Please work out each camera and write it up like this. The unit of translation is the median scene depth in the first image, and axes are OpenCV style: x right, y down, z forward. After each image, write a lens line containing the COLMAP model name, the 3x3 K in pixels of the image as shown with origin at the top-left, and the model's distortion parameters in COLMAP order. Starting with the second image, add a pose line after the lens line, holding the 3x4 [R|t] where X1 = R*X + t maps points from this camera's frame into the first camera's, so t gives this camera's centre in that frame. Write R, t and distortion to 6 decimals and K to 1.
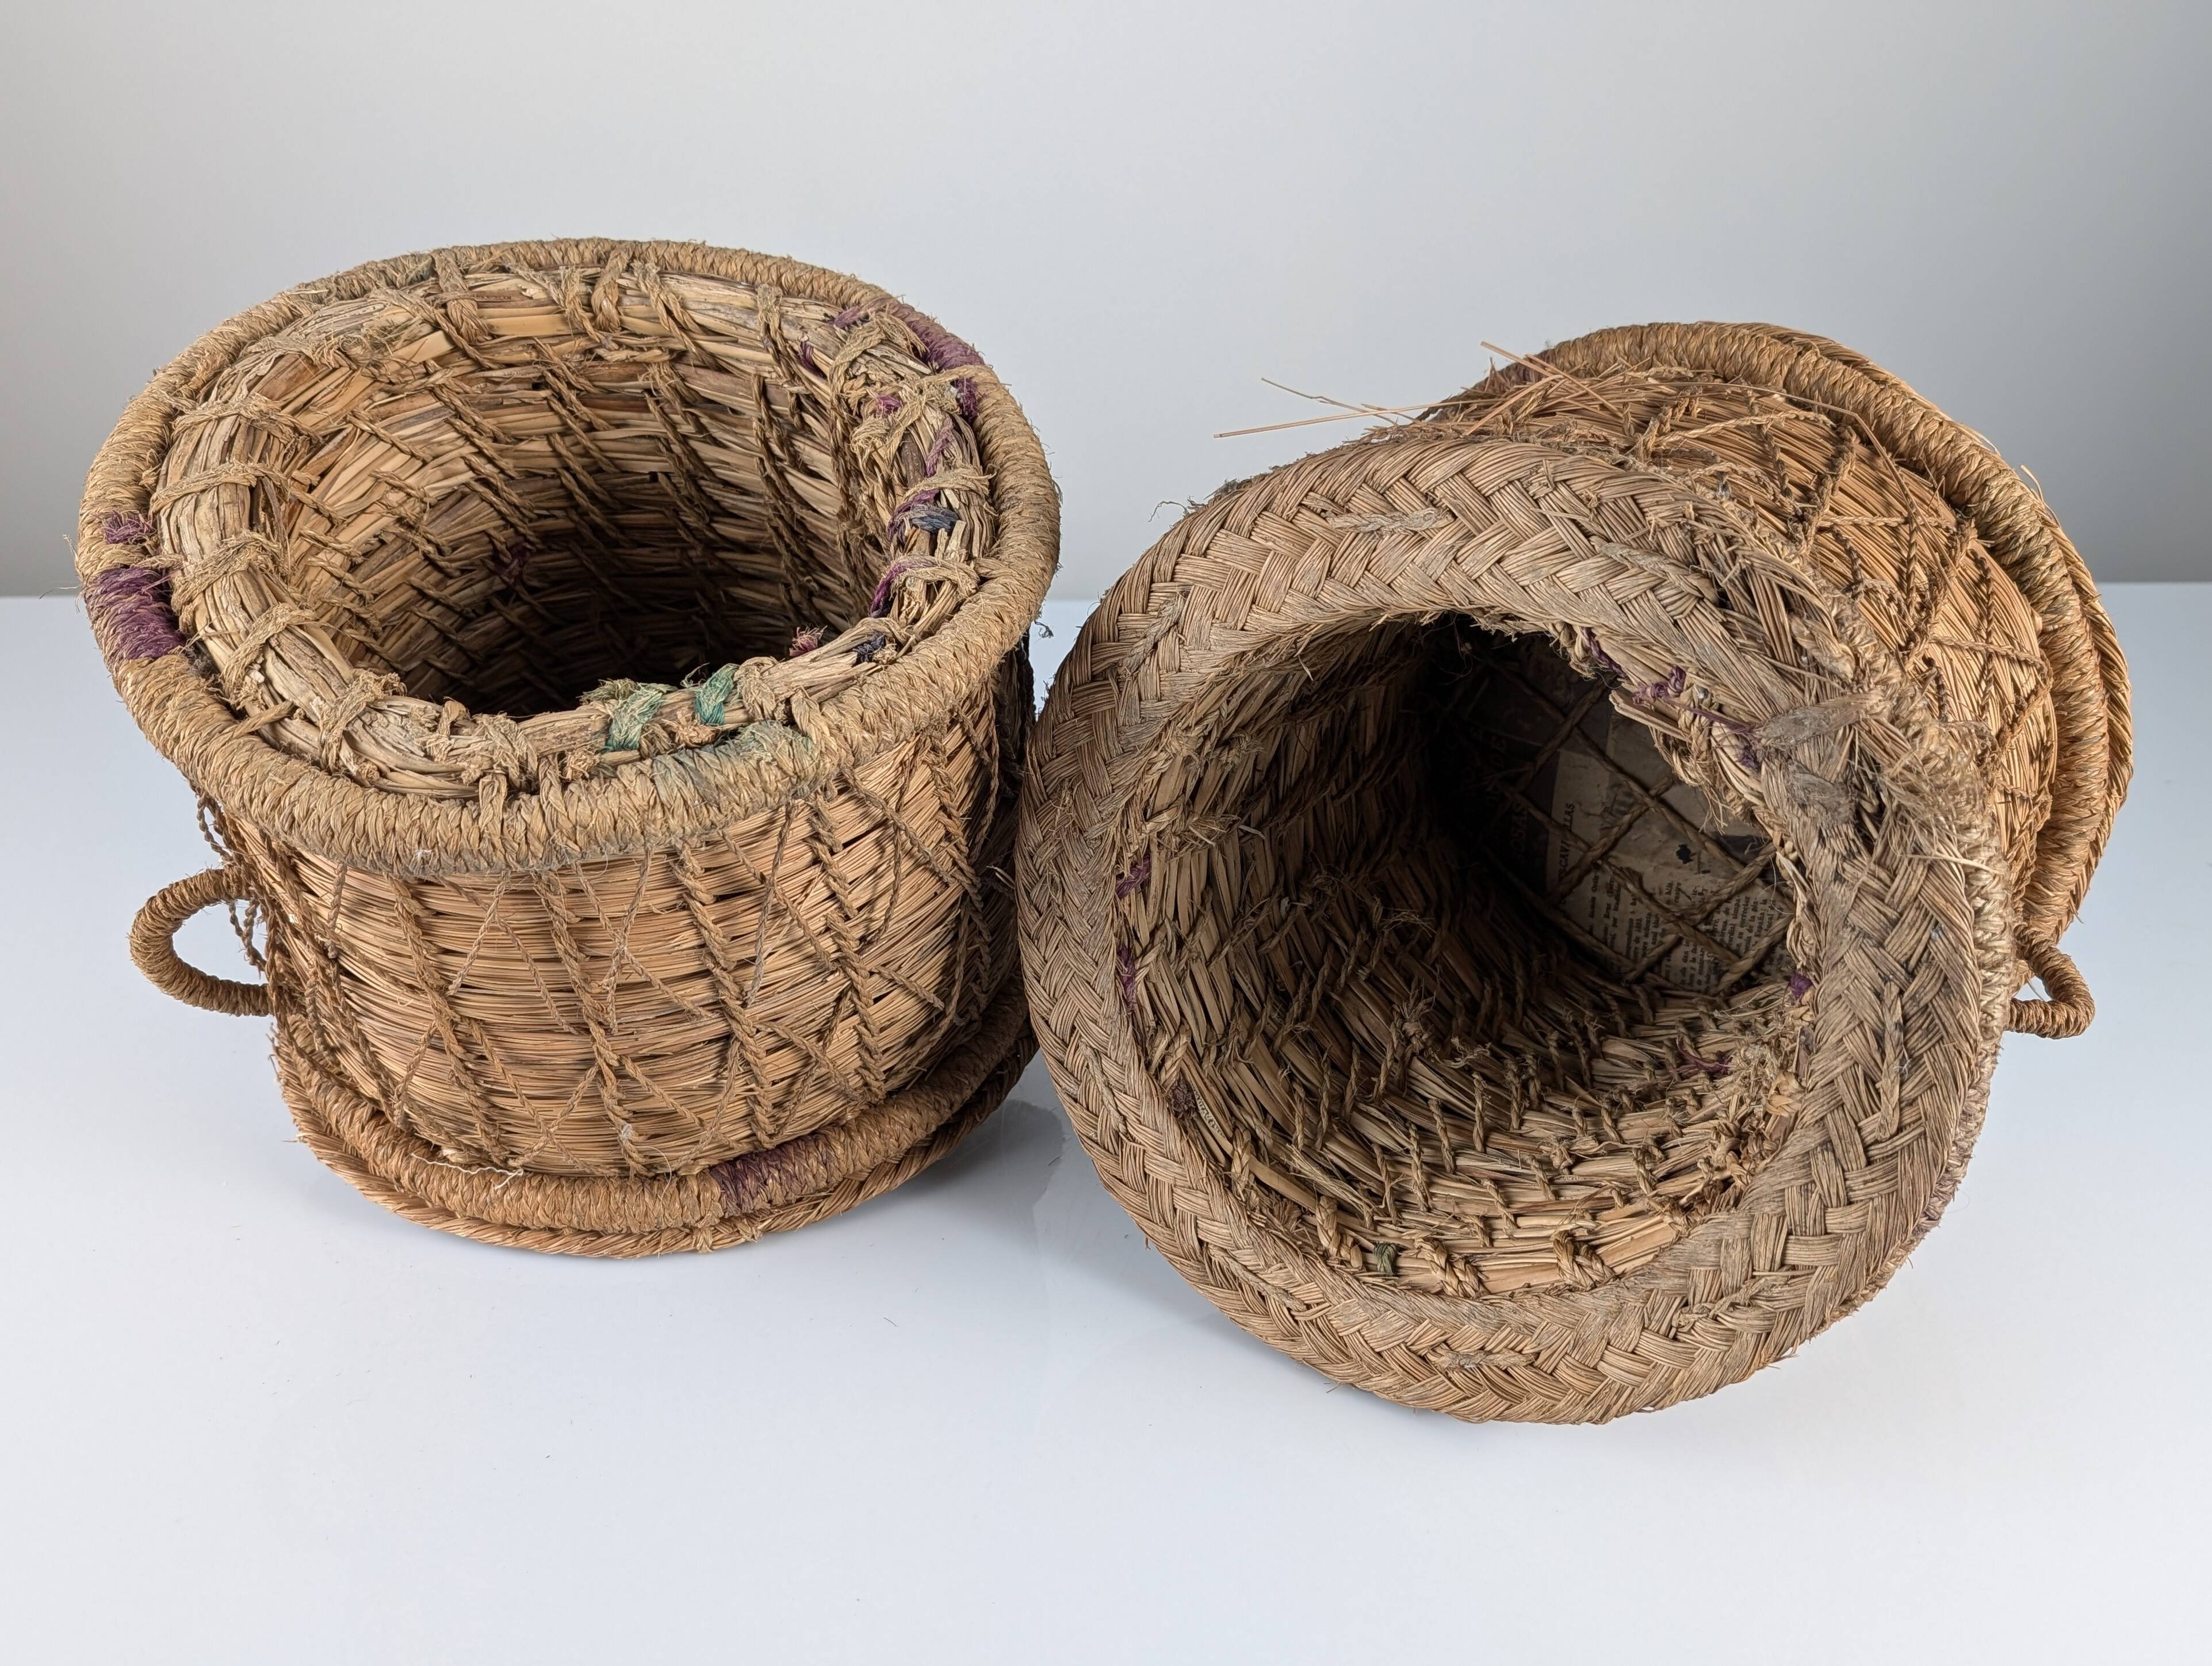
lens RADIAL K [[1963.9, 0, 1115.0], [0, 1963.9, 883.5], [0, 0, 1]] dist [0.051847, -0.103623]
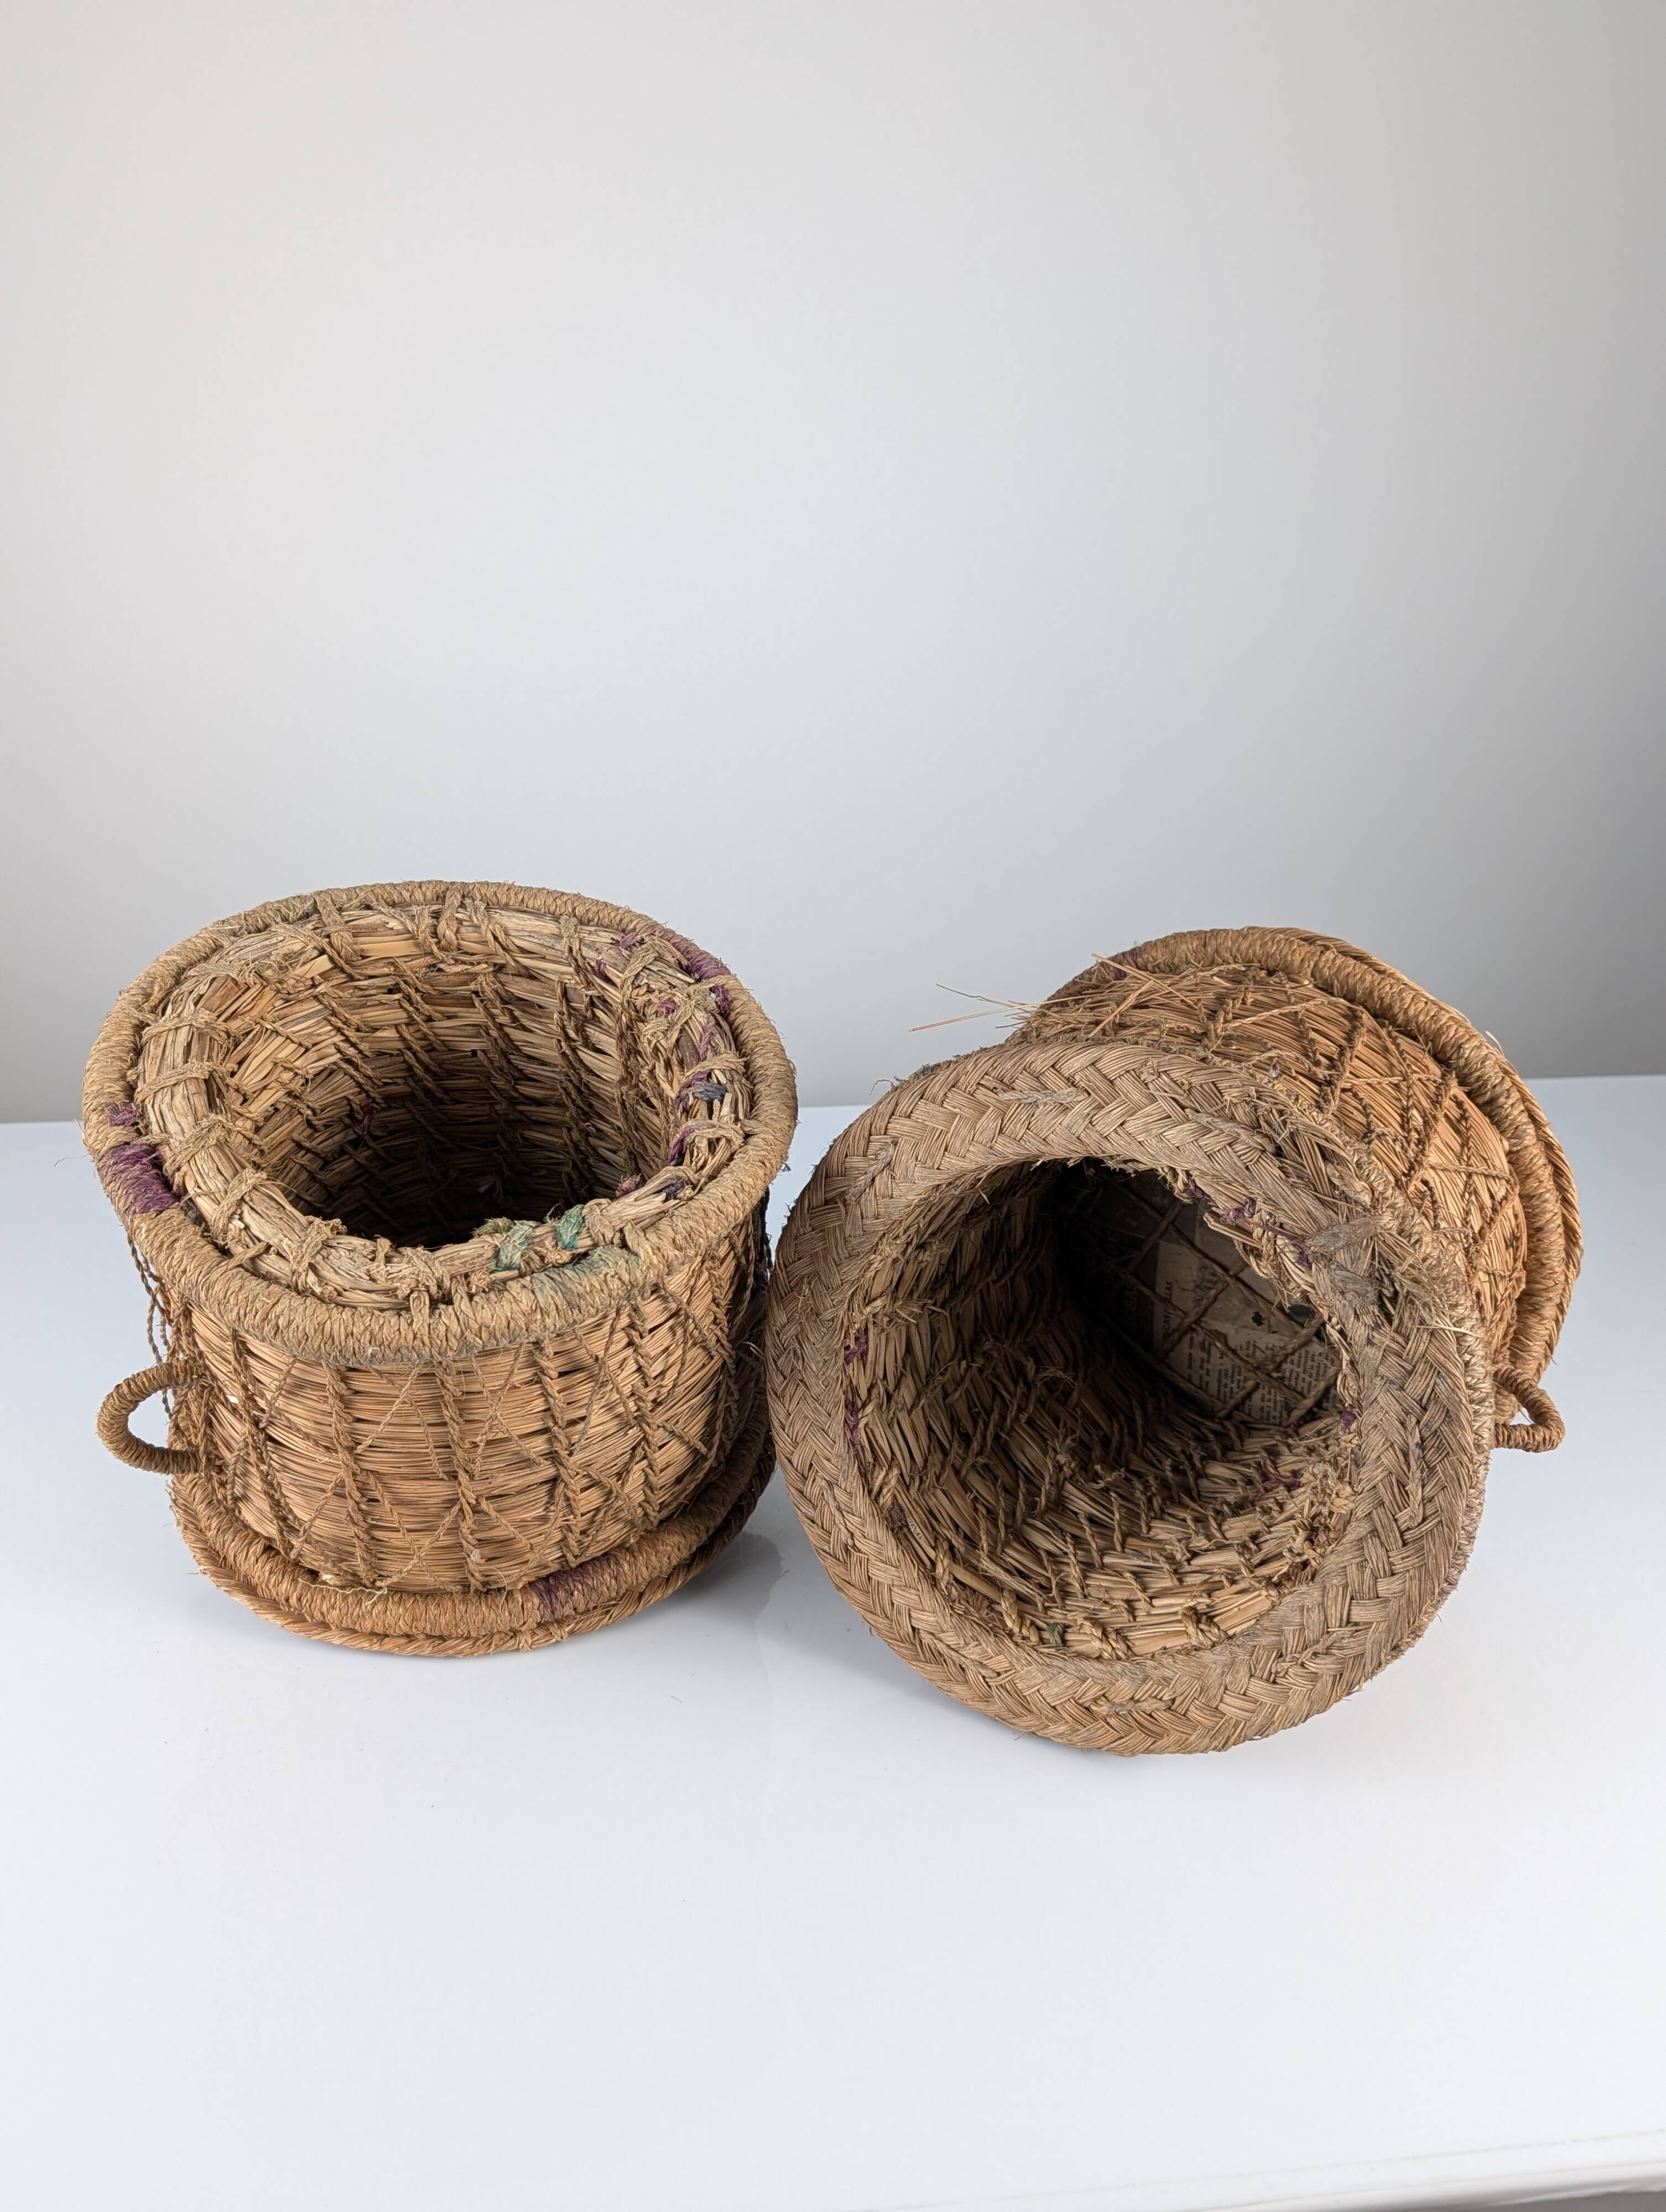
lens RADIAL K [[1854.4, 0, 794.6], [0, 1854.4, 1124.7], [0, 0, 1]] dist [0.068709, -0.088409]
pose [[0.998662, -0.020622, 0.047427, -0.089634], [0.025836, 0.993361, -0.112101, -0.014603], [-0.044800, 0.113176, 0.992564, -0.277013]]
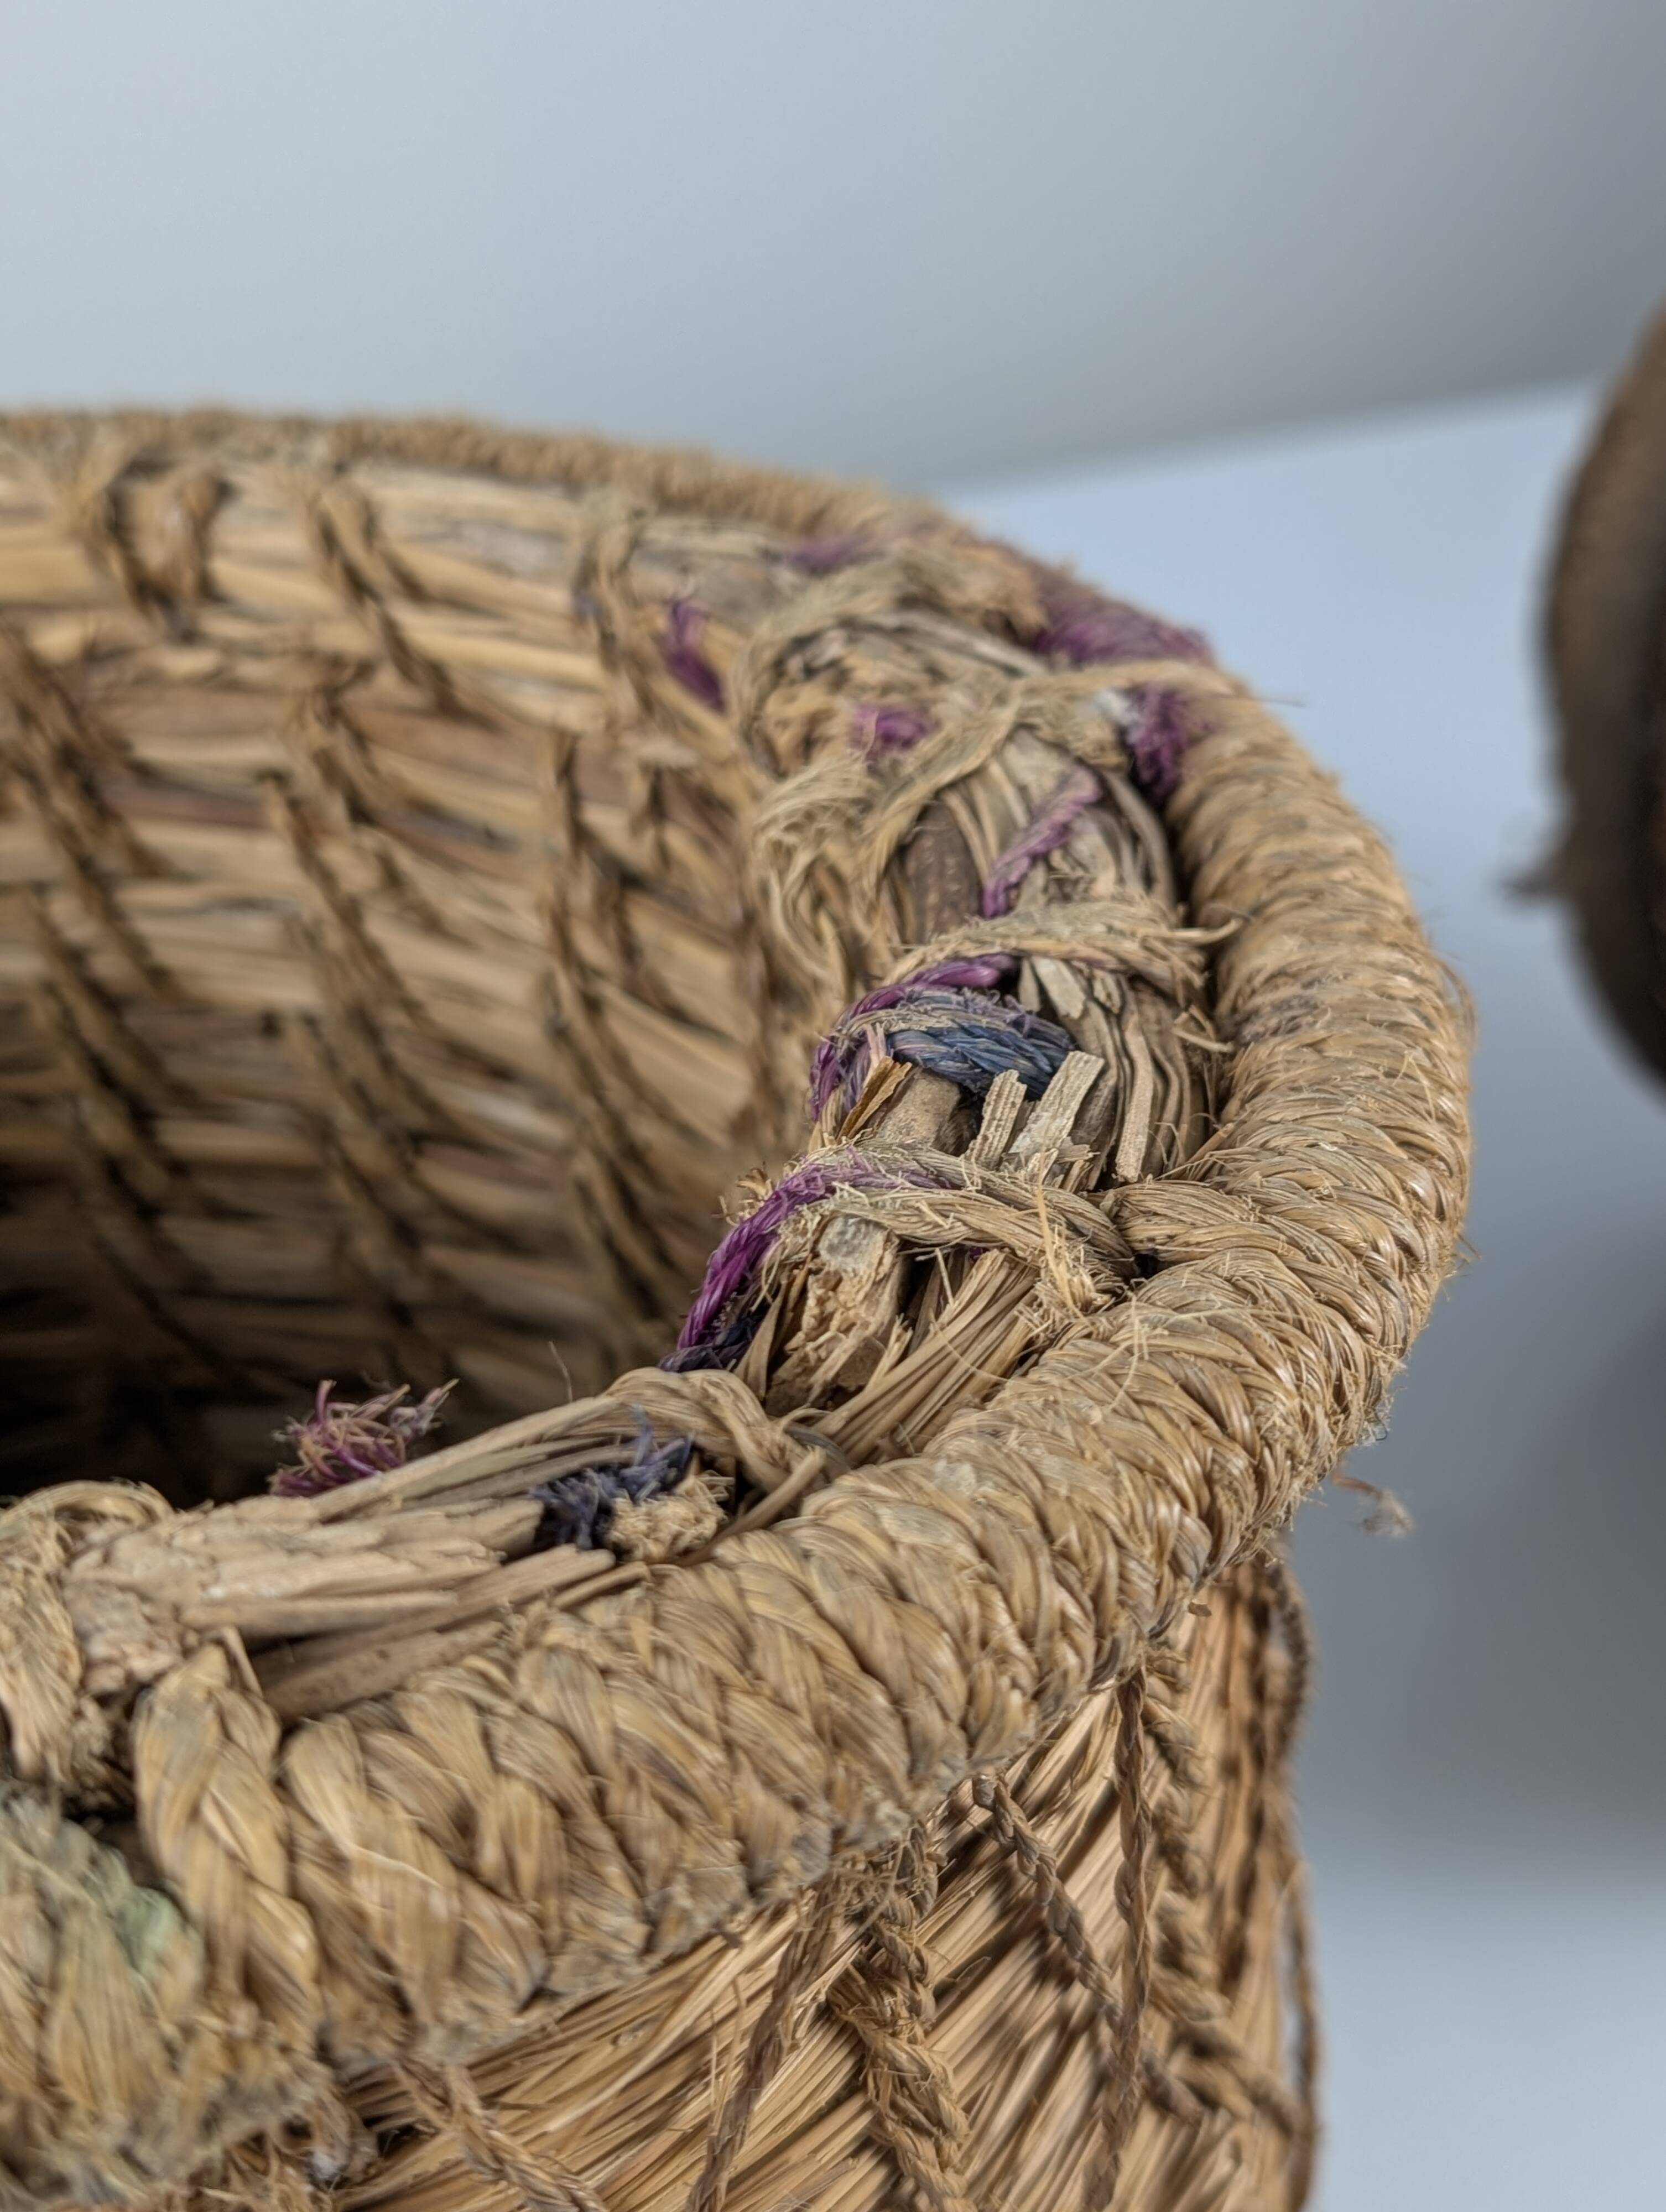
lens RADIAL K [[2786.1, 0, 847.1], [0, 2786.1, 1100.1], [0, 0, 1]] dist [-0.045959, 0.000000]
pose [[0.978616, 0.053055, -0.198736, -0.033746], [-0.110406, 0.950677, -0.289869, -0.065224], [0.173554, 0.305612, 0.936205, 0.620153]]
